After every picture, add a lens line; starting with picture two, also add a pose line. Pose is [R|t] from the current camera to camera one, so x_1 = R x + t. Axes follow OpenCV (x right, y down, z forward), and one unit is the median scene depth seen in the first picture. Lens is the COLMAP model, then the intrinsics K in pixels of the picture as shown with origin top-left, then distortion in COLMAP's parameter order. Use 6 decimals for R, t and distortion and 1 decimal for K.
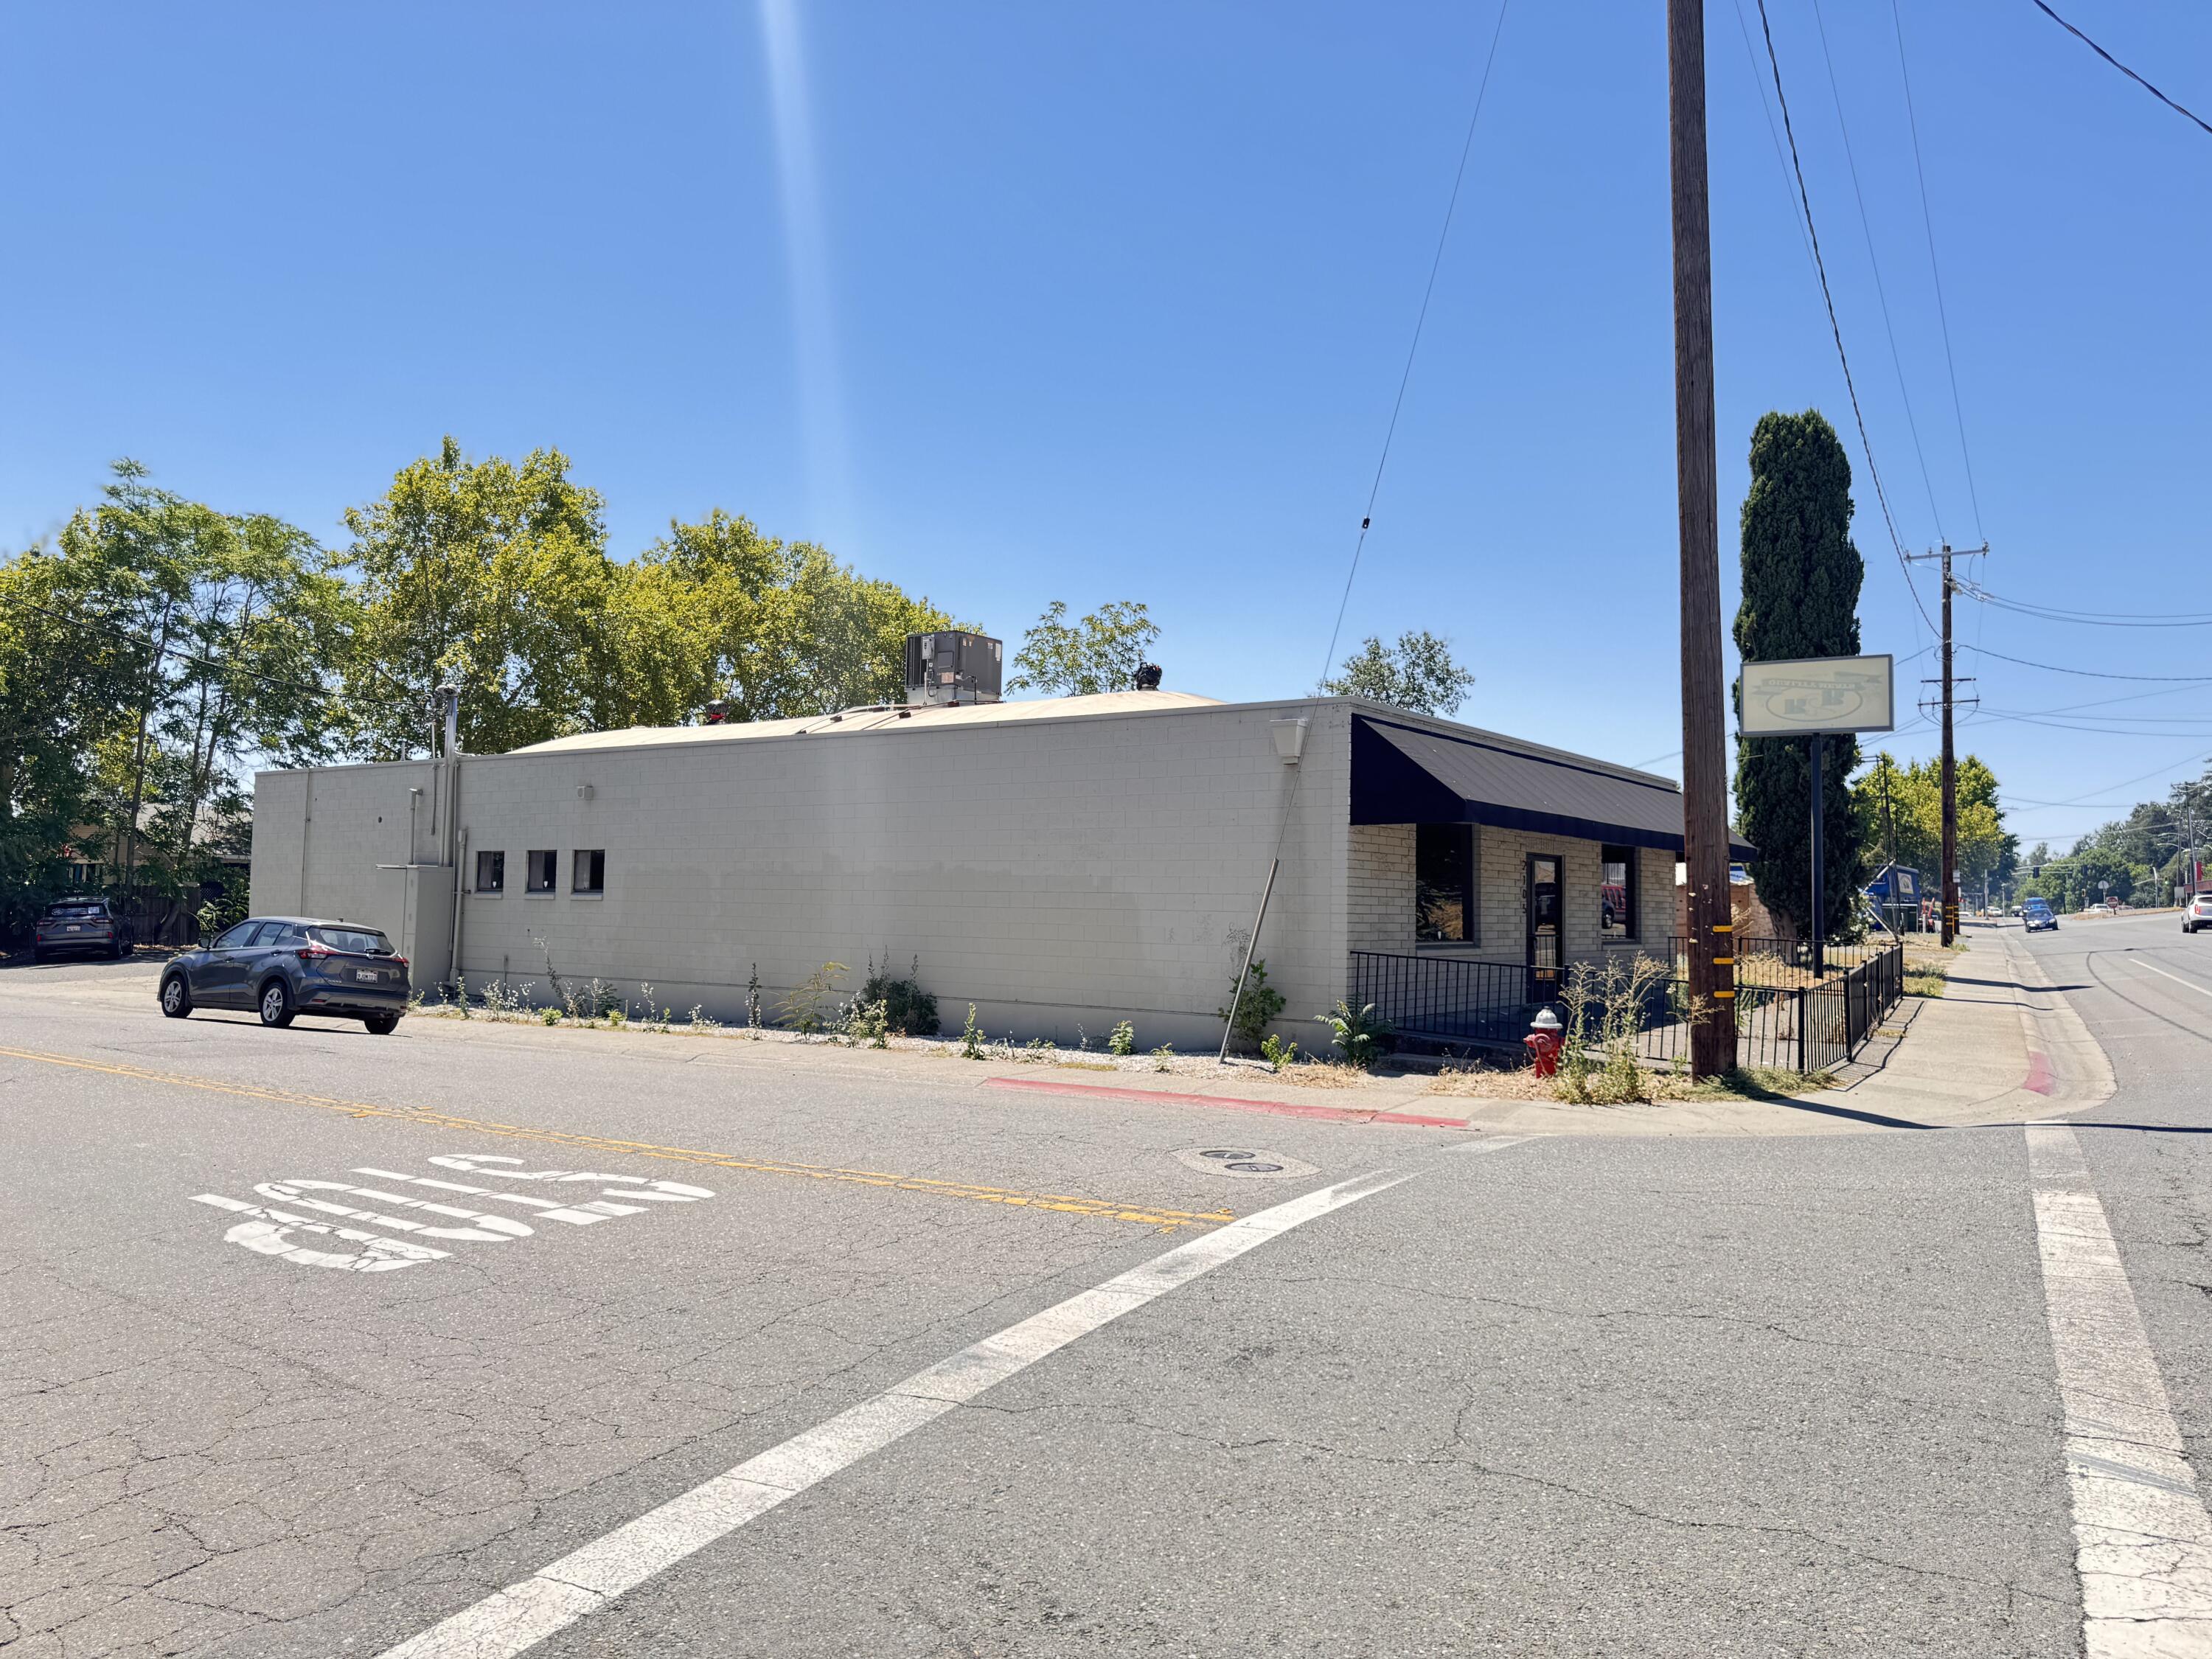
lens RADIAL K [[1541.6, 0, 1112.9], [0, 1541.6, 831.9], [0, 0, 1]] dist [0.076646, -0.098725]
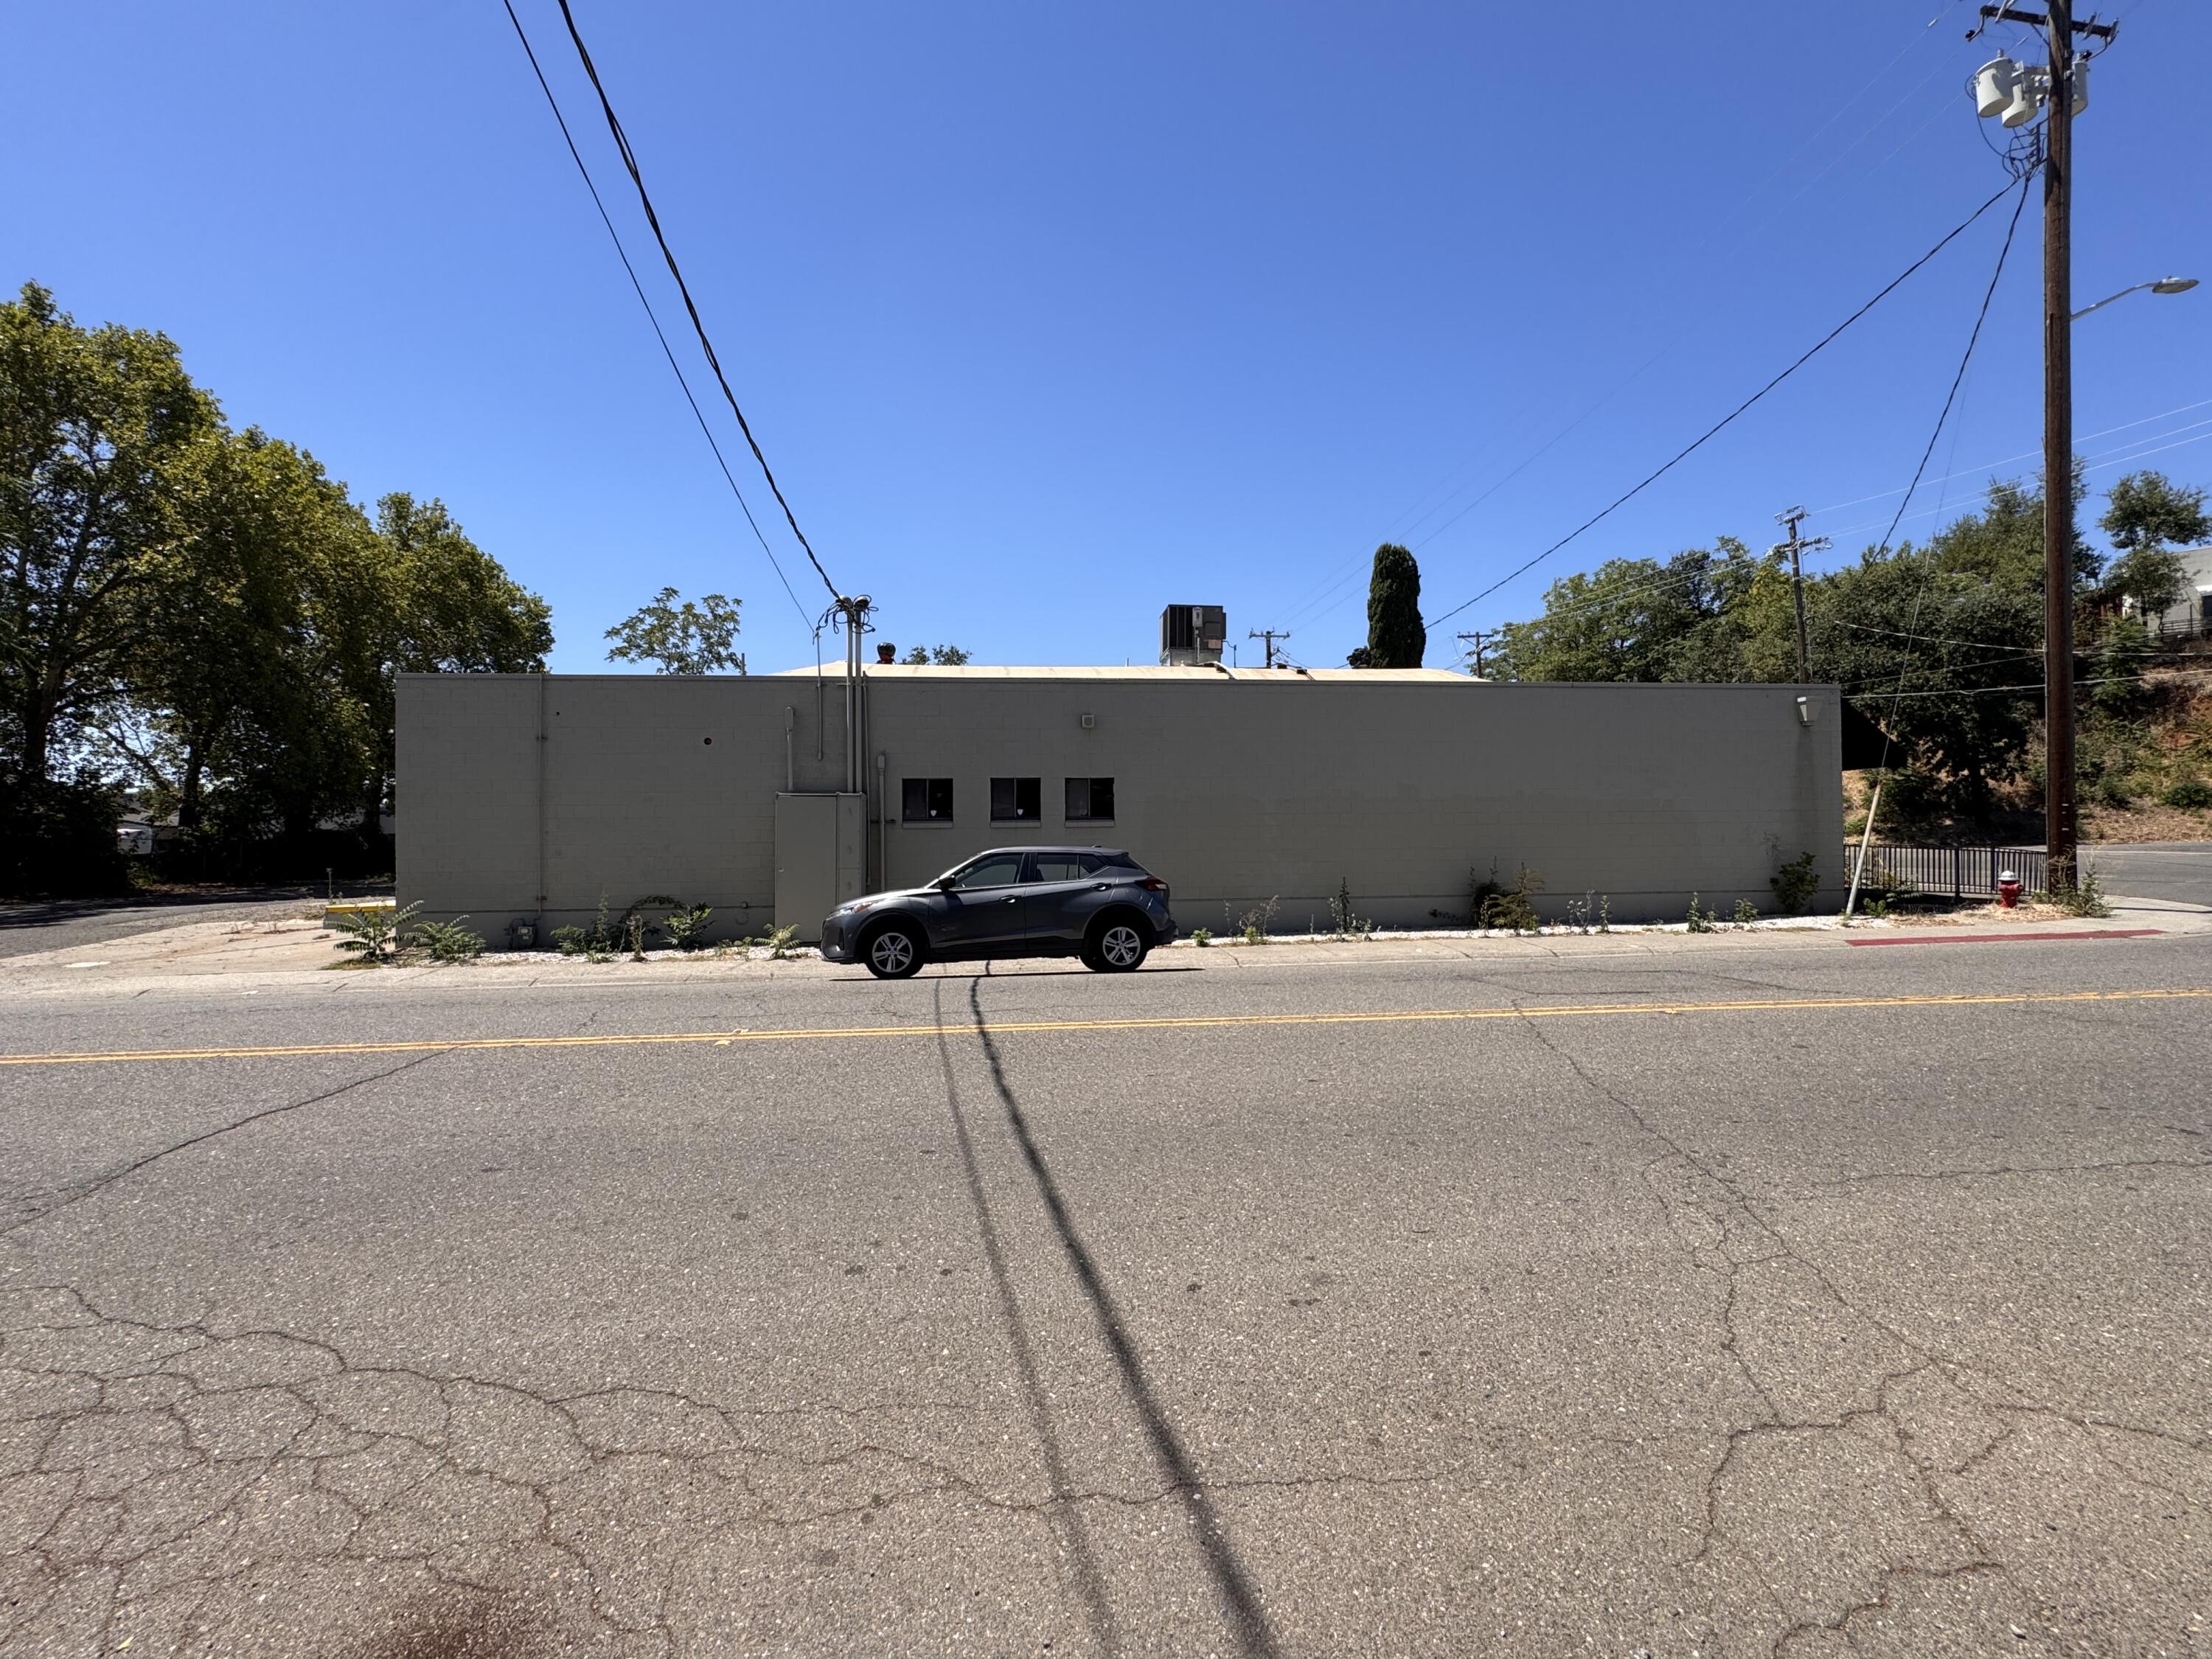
lens RADIAL K [[997.0, 0, 1105.2], [0, 997.0, 832.1], [0, 0, 1]] dist [-0.005651, -0.000547]
pose [[0.753002, -0.016505, 0.657811, -0.561985], [-0.009636, 0.999302, 0.036104, 0.017247], [-0.657948, -0.033525, 0.752317, 0.369623]]
